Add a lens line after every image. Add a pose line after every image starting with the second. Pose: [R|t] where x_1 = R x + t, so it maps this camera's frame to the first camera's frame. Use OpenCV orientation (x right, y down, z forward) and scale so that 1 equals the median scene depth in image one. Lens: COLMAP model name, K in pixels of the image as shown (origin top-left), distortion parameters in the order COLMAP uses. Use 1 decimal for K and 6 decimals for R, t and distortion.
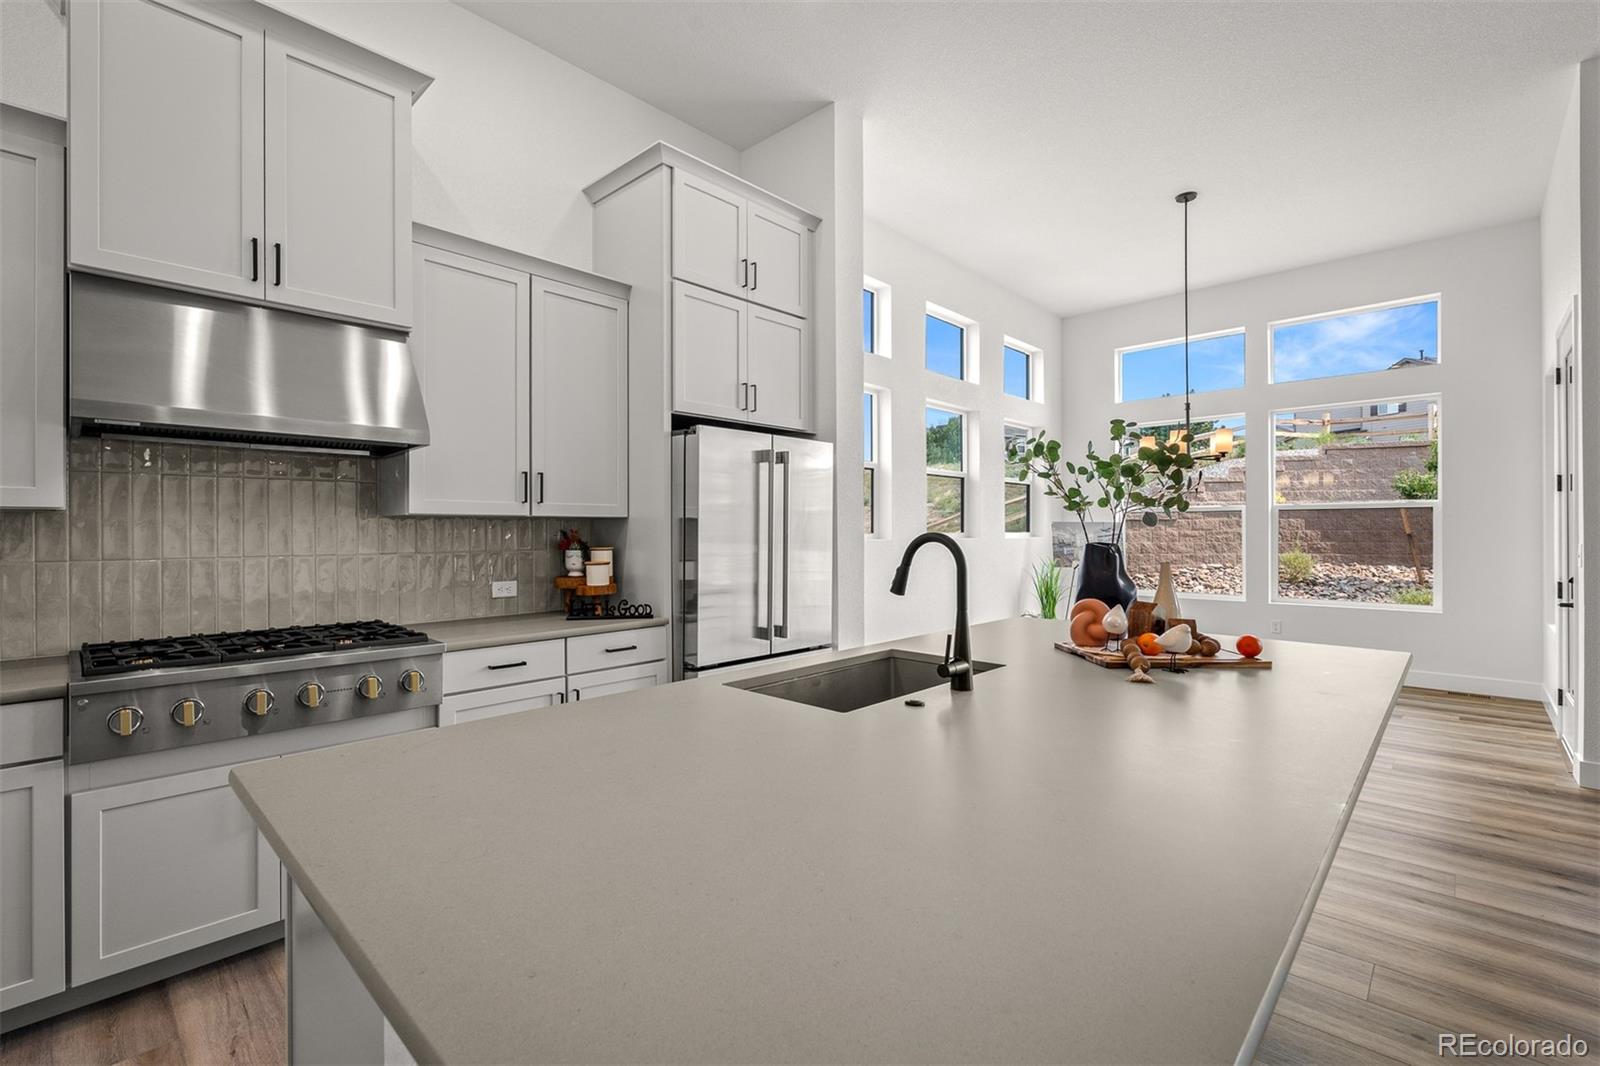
lens RADIAL K [[707.6, 0, 800.0], [0, 707.6, 533.0], [0, 0, 1]] dist [-0.000223, 0.000297]
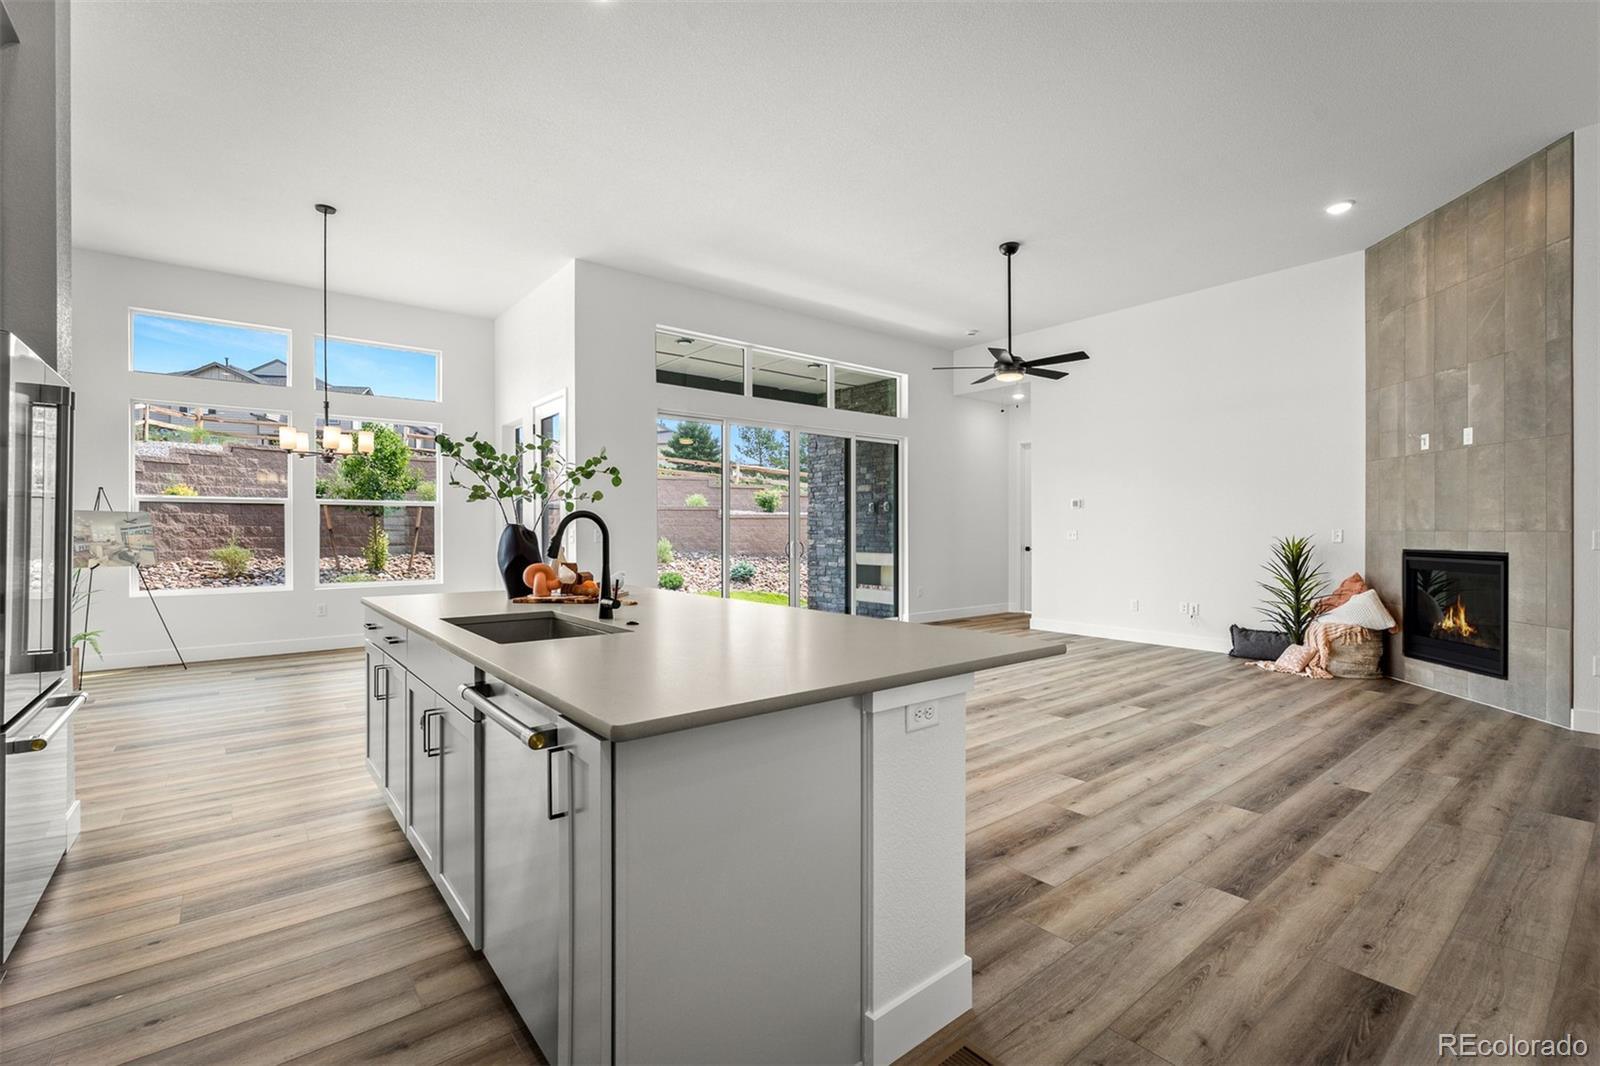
lens RADIAL K [[707.6, 0, 800.0], [0, 707.6, 533.0], [0, 0, 1]] dist [-0.000223, 0.000297]
pose [[0.133323, -0.003176, 0.991067, -0.275775], [0.003607, 0.999990, 0.002719, 0.010100], [-0.991066, 0.003213, 0.133334, 0.095385]]
